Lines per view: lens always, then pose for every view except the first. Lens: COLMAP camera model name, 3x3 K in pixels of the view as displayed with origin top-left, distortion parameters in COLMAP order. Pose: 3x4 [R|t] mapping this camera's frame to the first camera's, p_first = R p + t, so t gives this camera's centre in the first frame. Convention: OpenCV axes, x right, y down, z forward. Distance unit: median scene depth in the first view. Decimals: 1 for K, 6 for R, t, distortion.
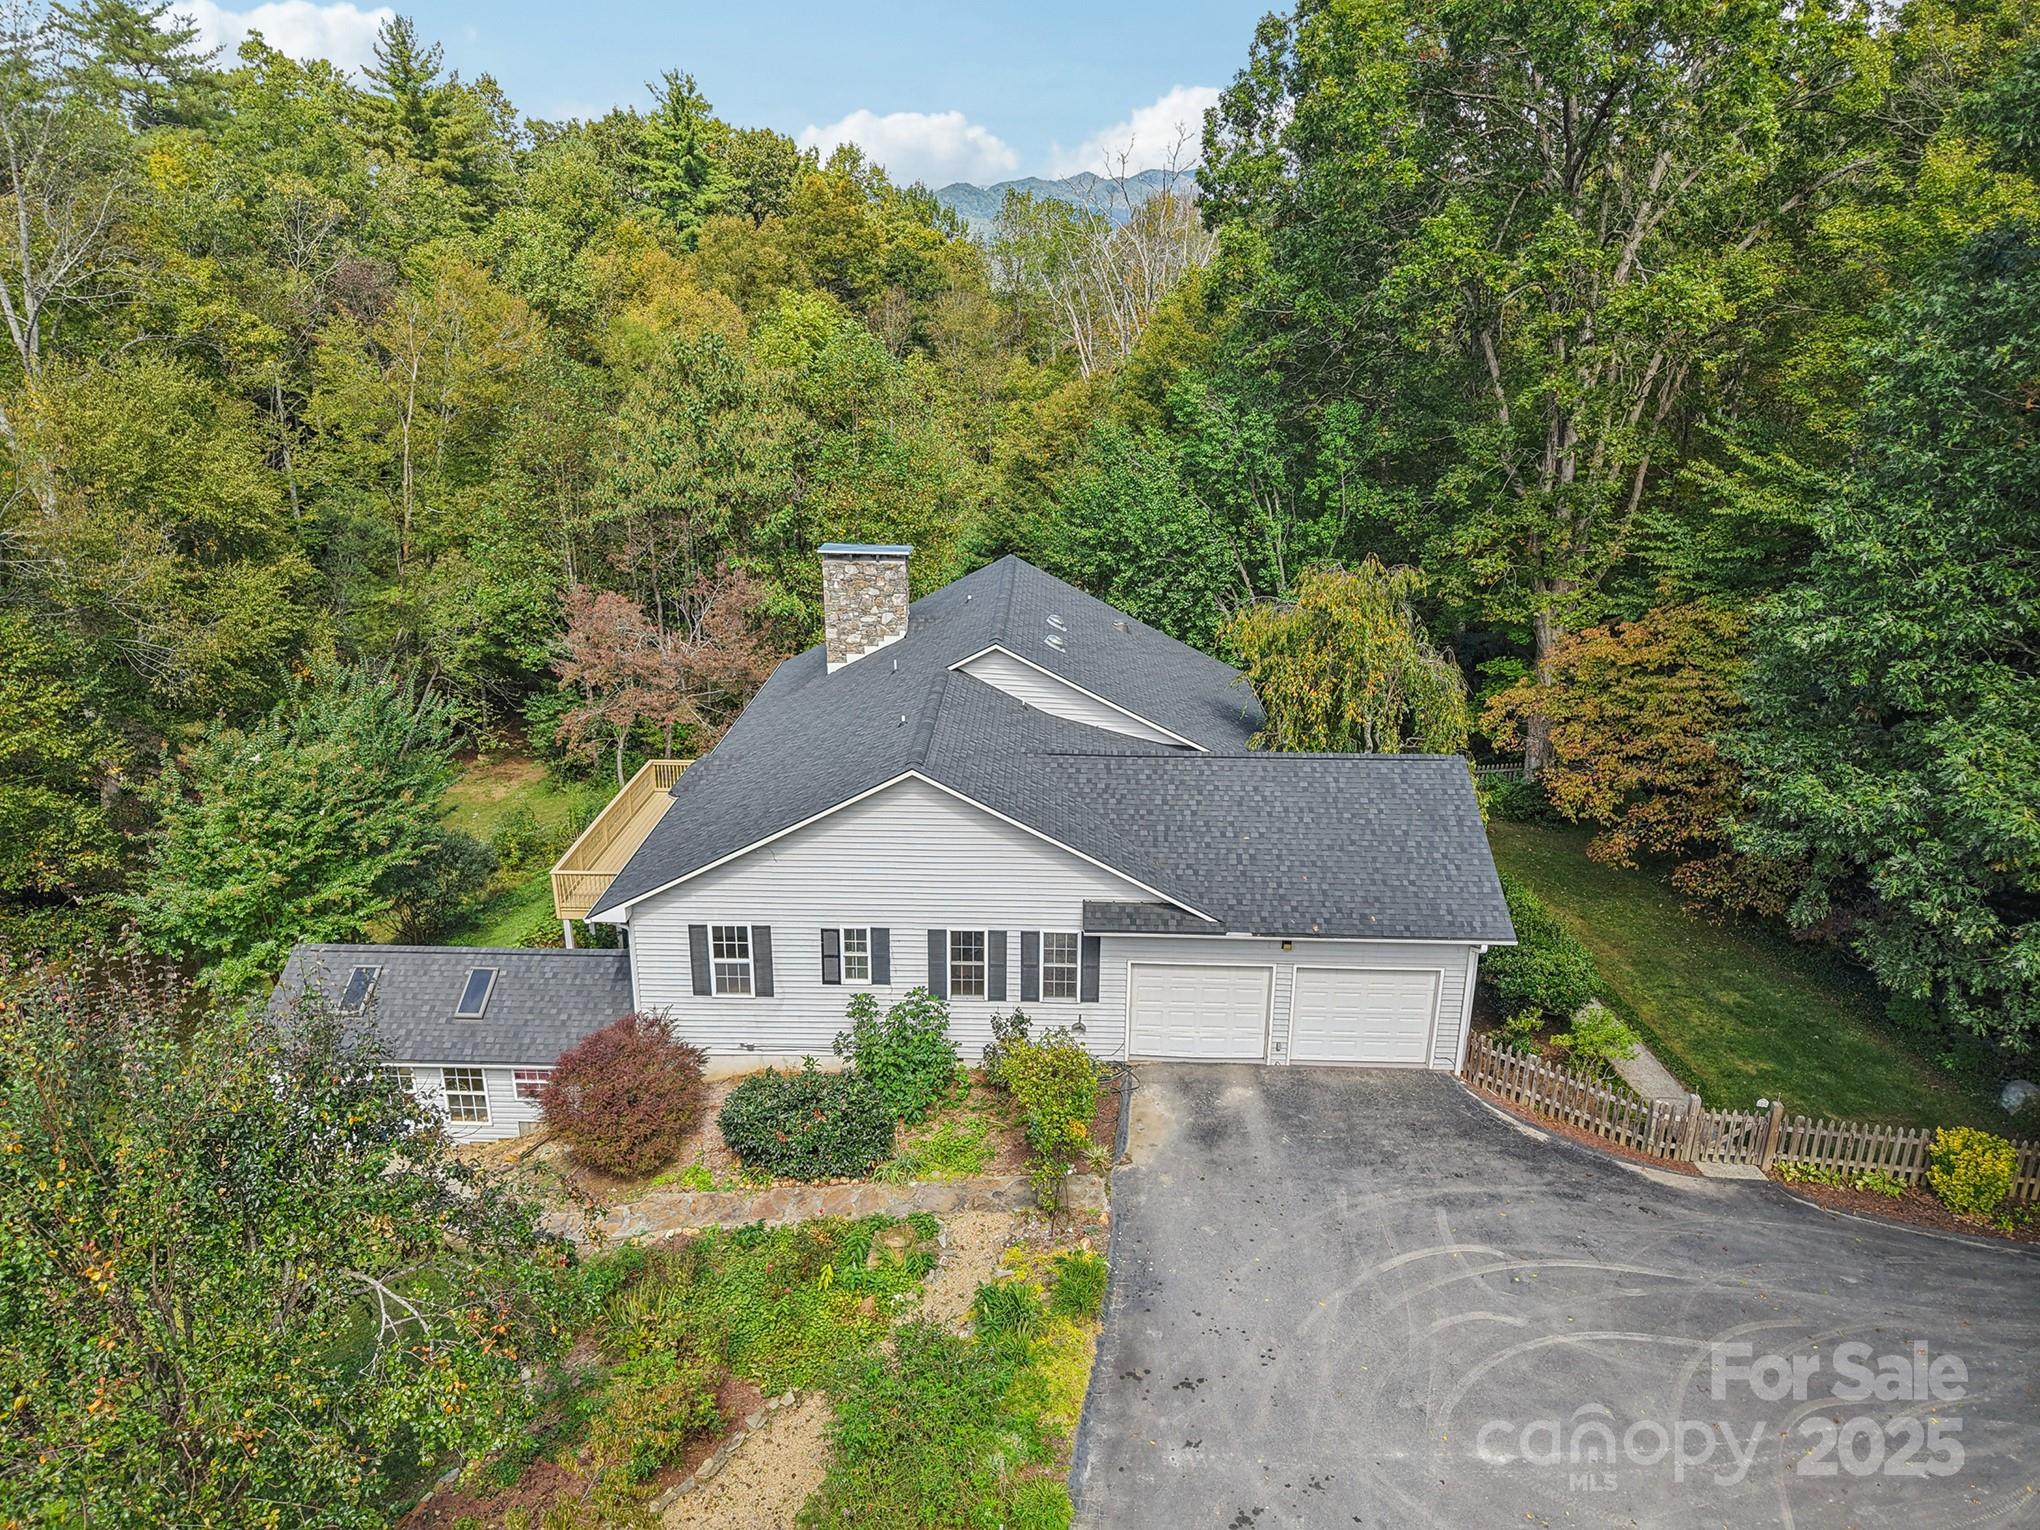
lens RADIAL K [[1392.2, 0, 1020.0], [0, 1392.2, 765.0], [0, 0, 1]] dist [0.001641, 0.000178]
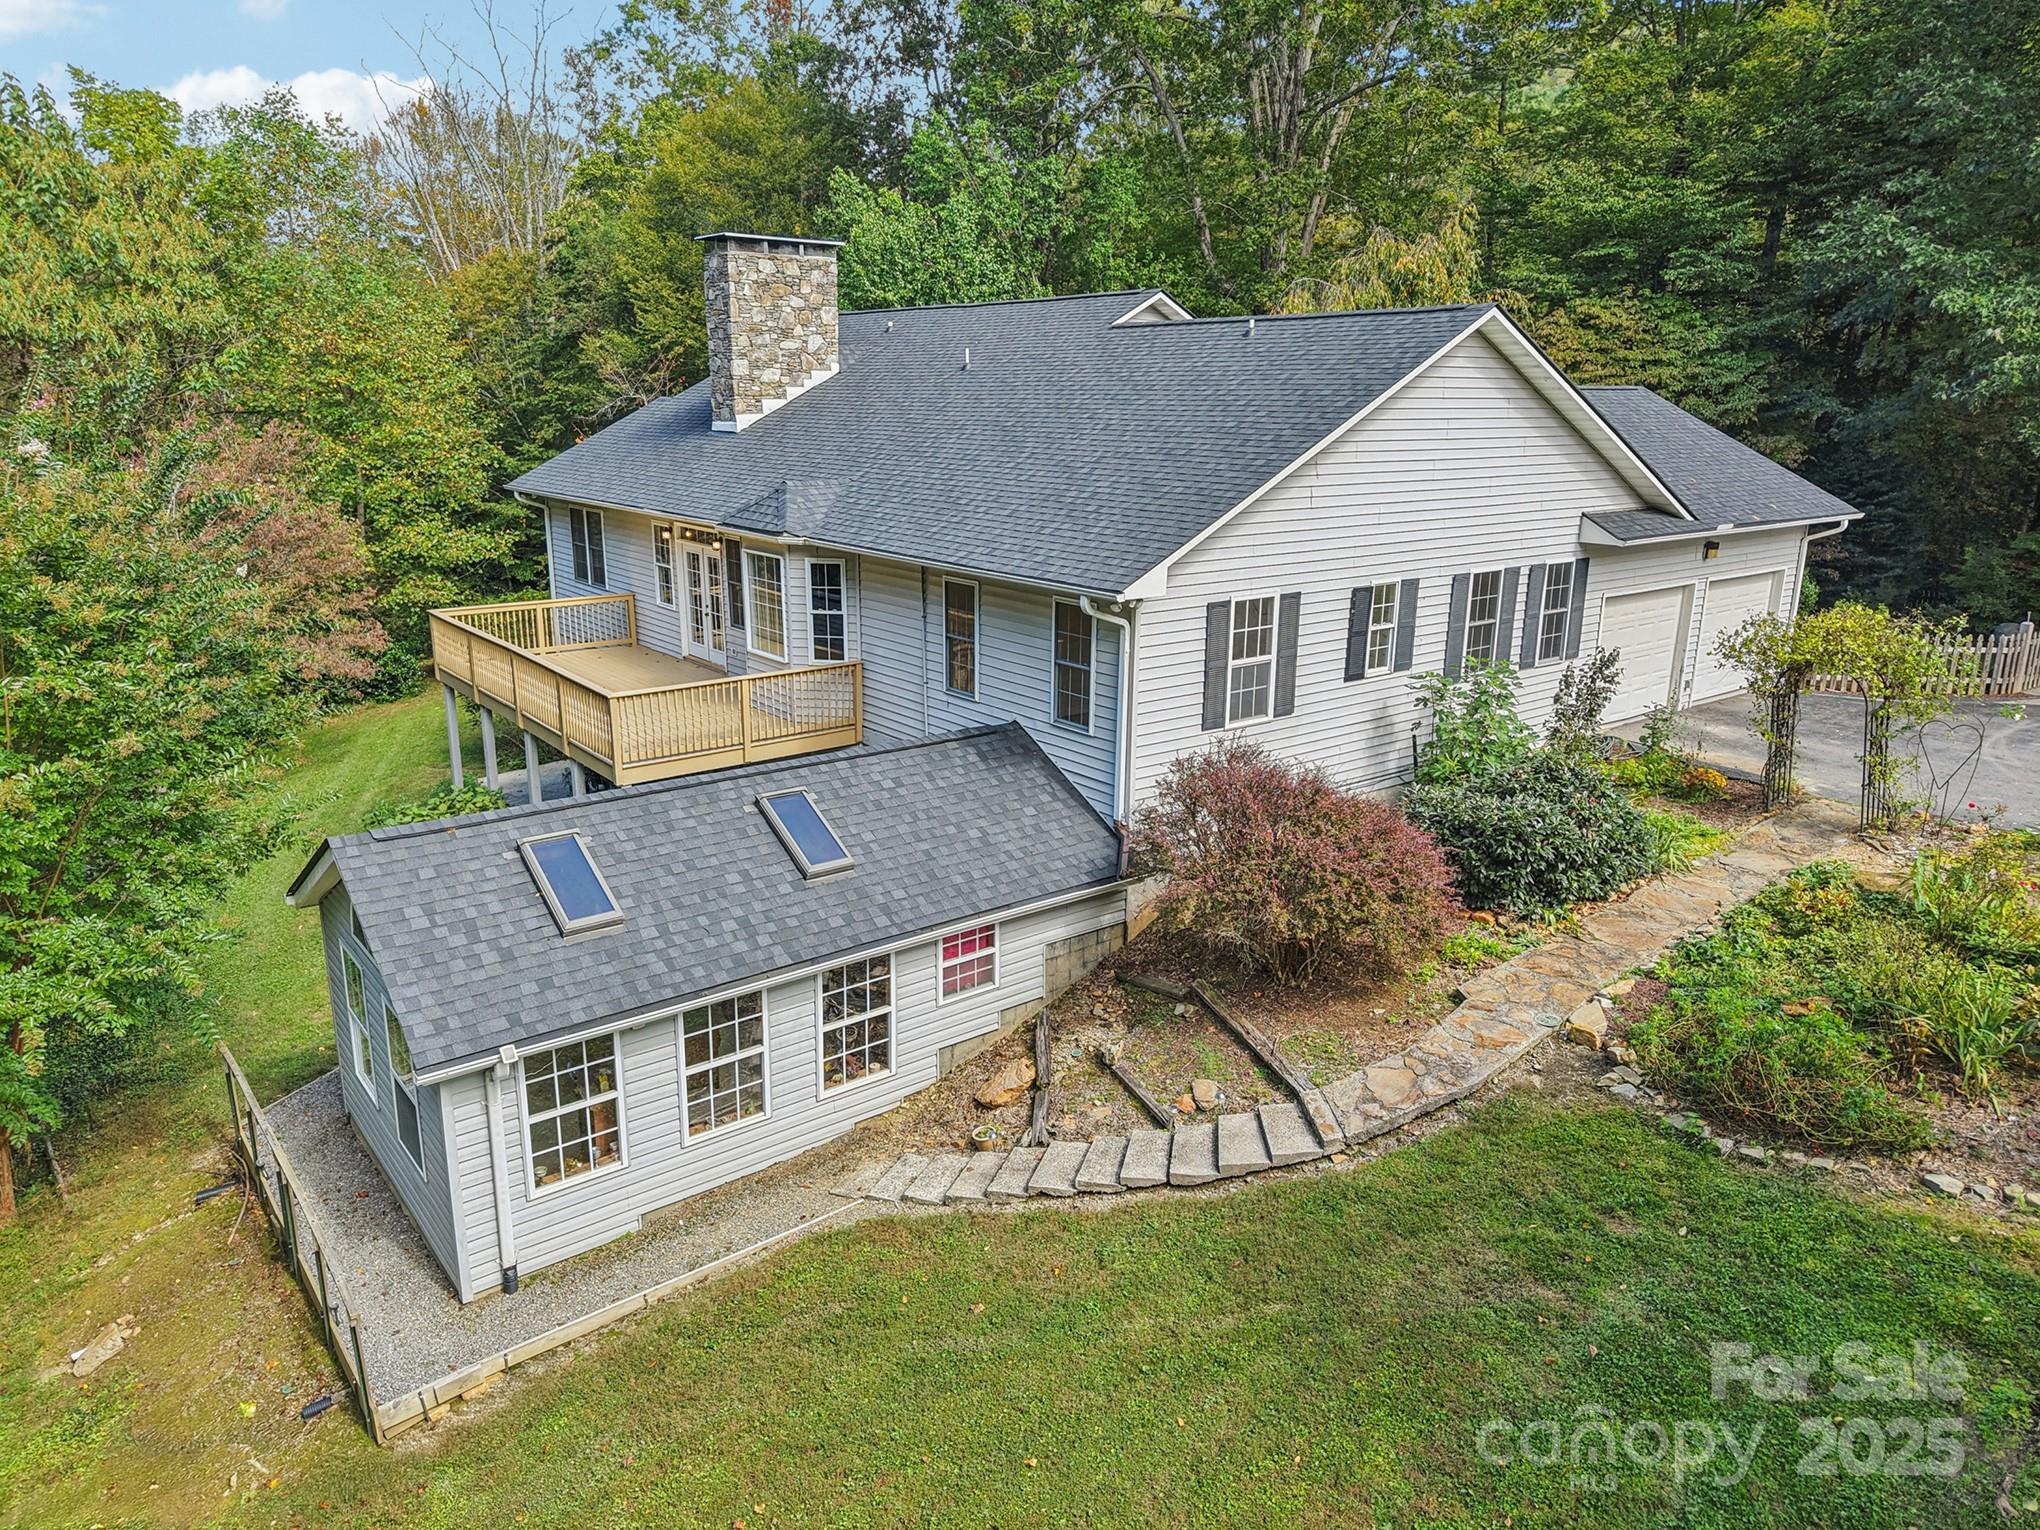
lens RADIAL K [[1423.1, 0, 1020.0], [0, 1423.1, 765.0], [0, 0, 1]] dist [0.000068, -0.001843]
pose [[0.770448, -0.163529, 0.616172, -0.678875], [0.202617, 0.979236, 0.006537, 0.160655], [-0.604446, 0.119811, 0.787585, 0.572449]]
